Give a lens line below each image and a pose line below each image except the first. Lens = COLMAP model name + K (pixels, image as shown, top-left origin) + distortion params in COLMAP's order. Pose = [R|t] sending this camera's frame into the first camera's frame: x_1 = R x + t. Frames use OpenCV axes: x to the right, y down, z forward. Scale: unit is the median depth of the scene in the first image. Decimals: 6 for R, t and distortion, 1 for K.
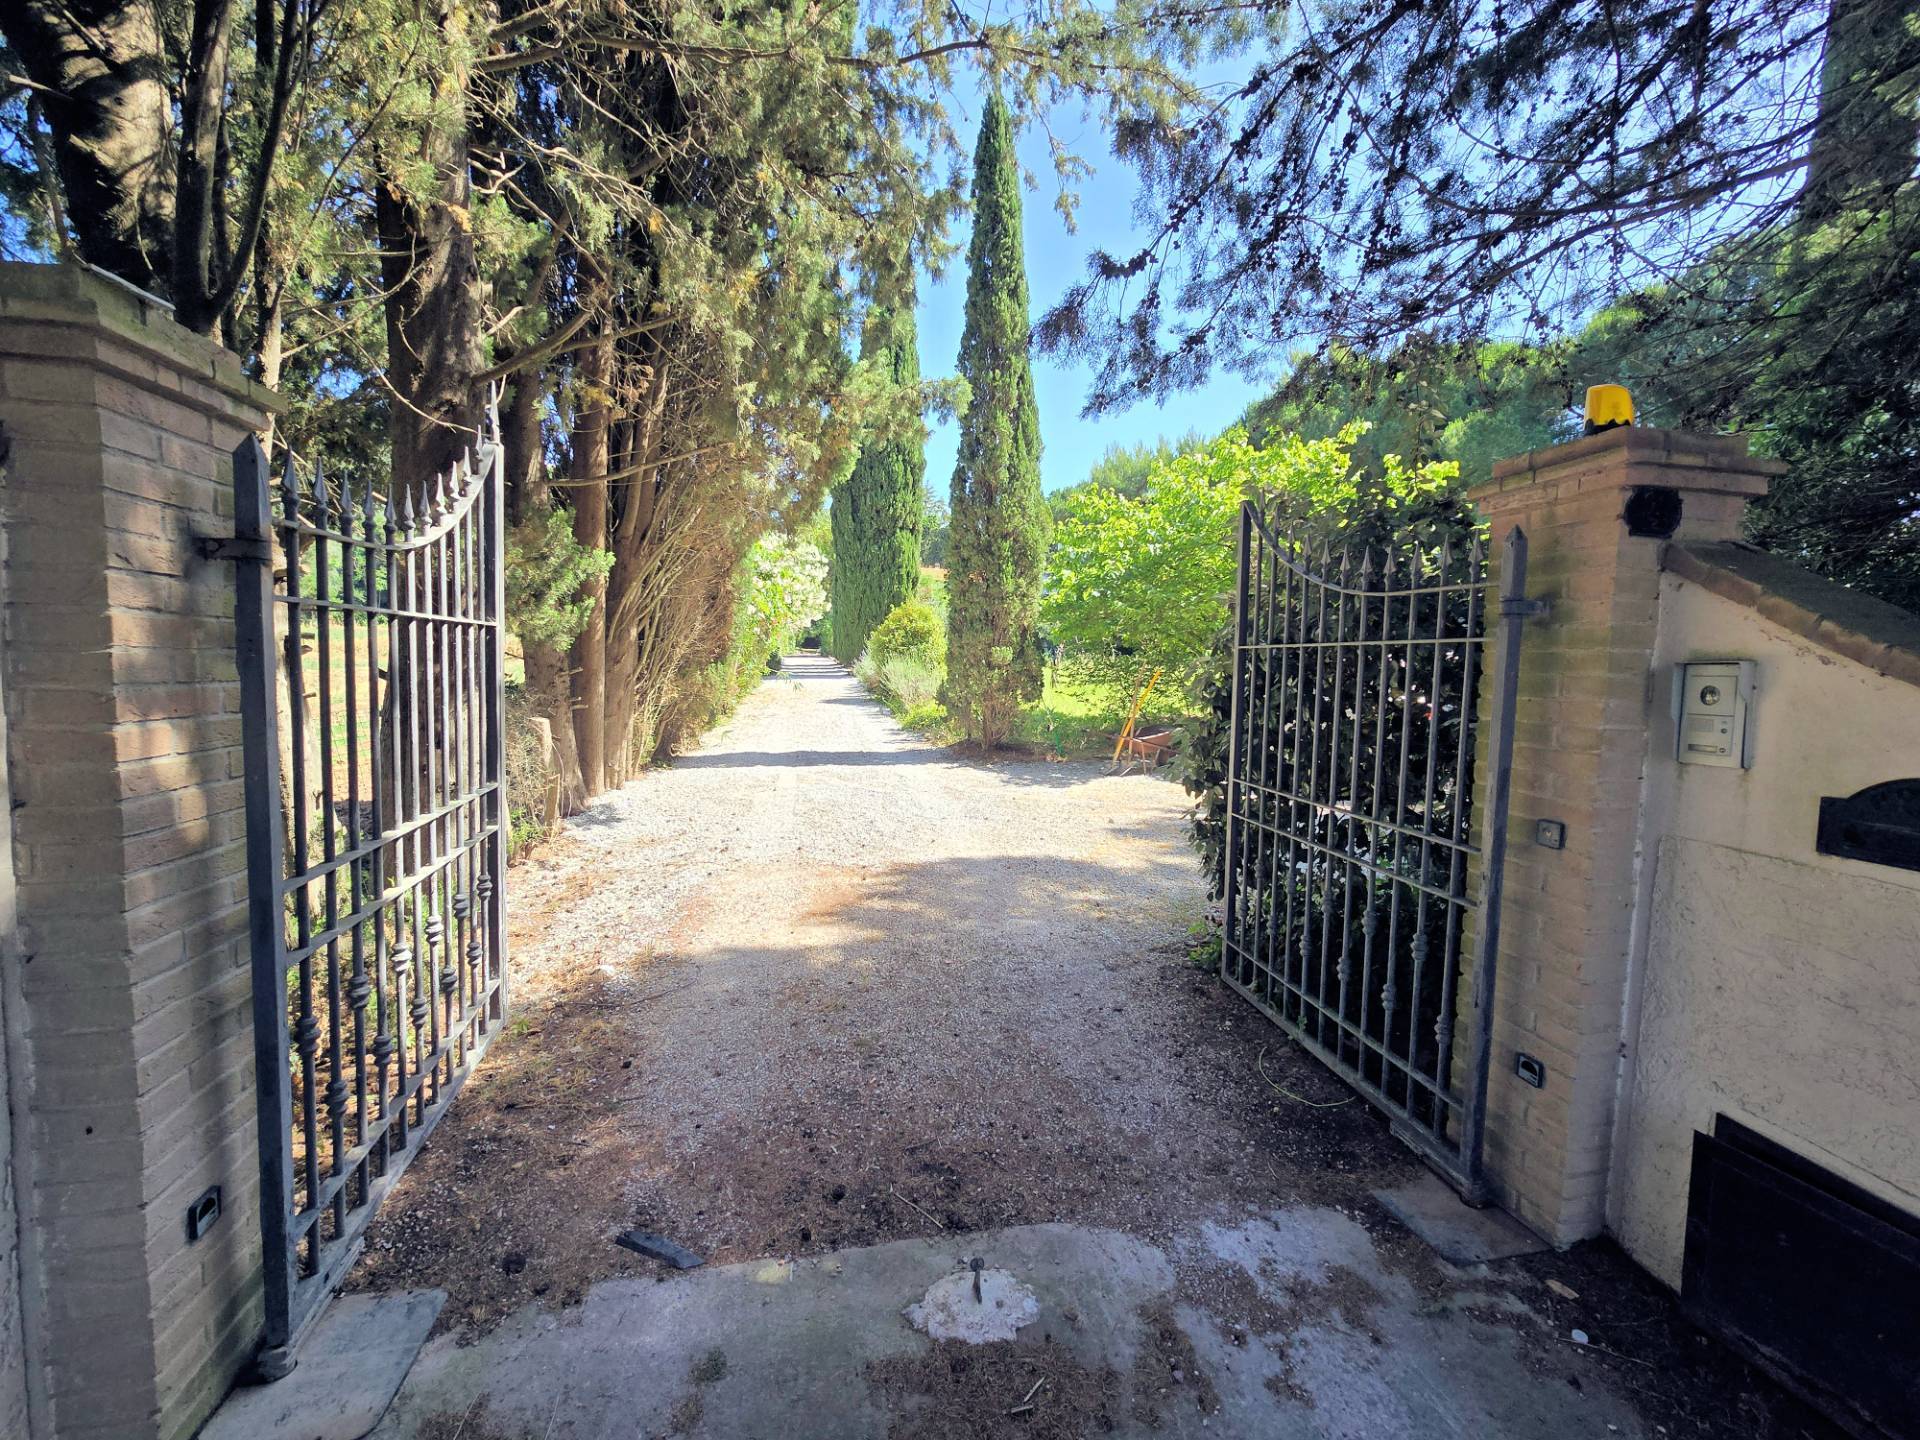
lens RADIAL K [[780.4, 0, 960.0], [0, 780.4, 720.0], [0, 0, 1]] dist [-0.000442, -0.011843]
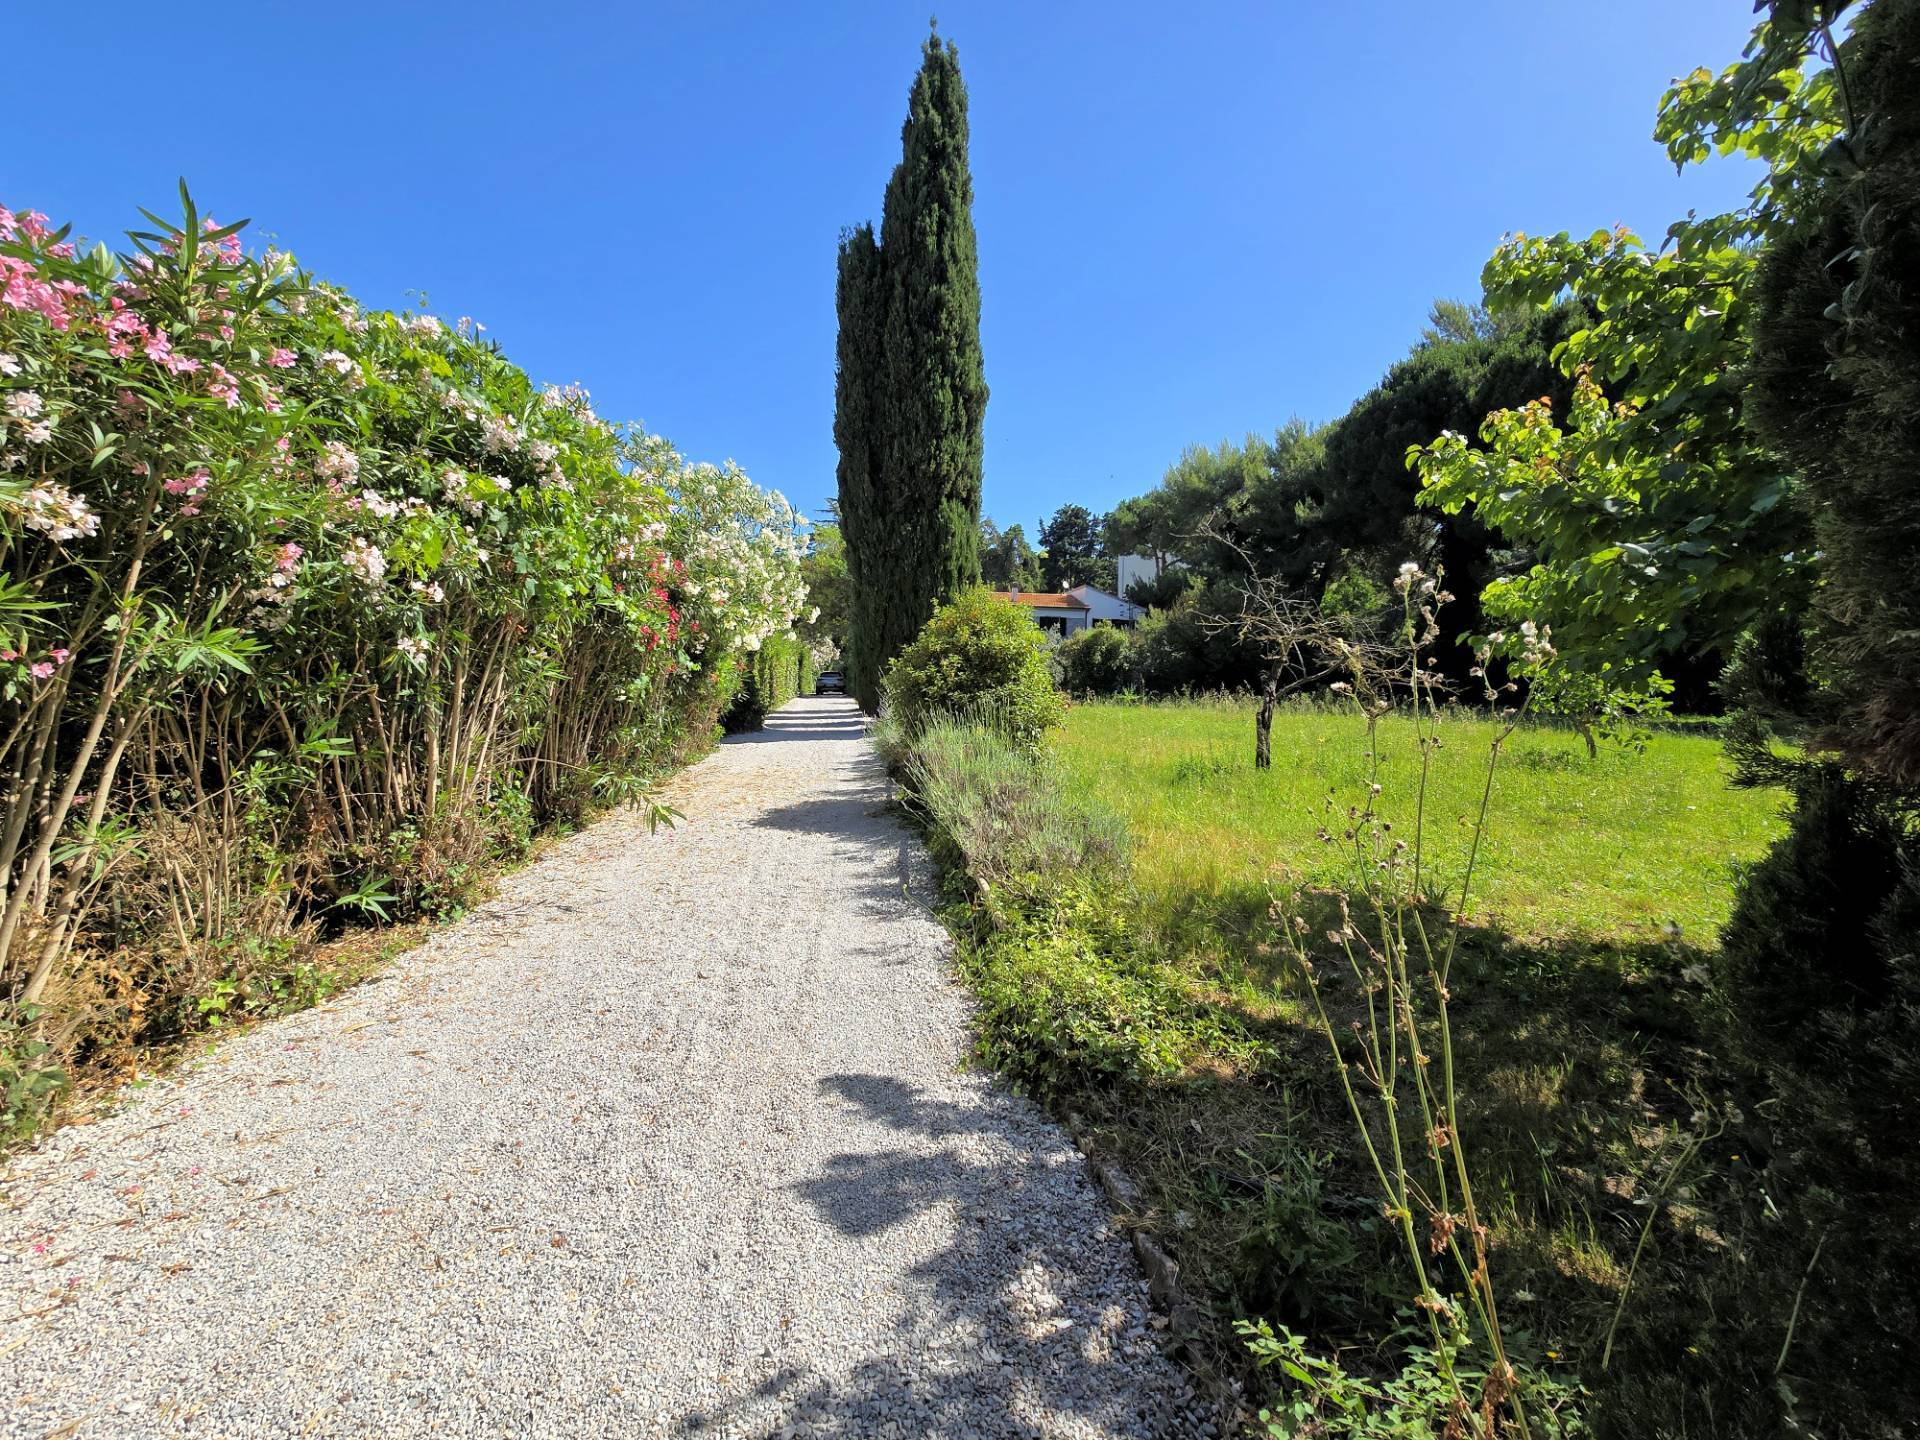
lens RADIAL K [[780.4, 0, 960.0], [0, 780.4, 720.0], [0, 0, 1]] dist [-0.000442, -0.011843]
pose [[0.998431, -0.007580, -0.055480, -0.043468], [0.005255, 0.999106, -0.041947, -0.053084], [0.055749, 0.041589, 0.997578, 0.502637]]
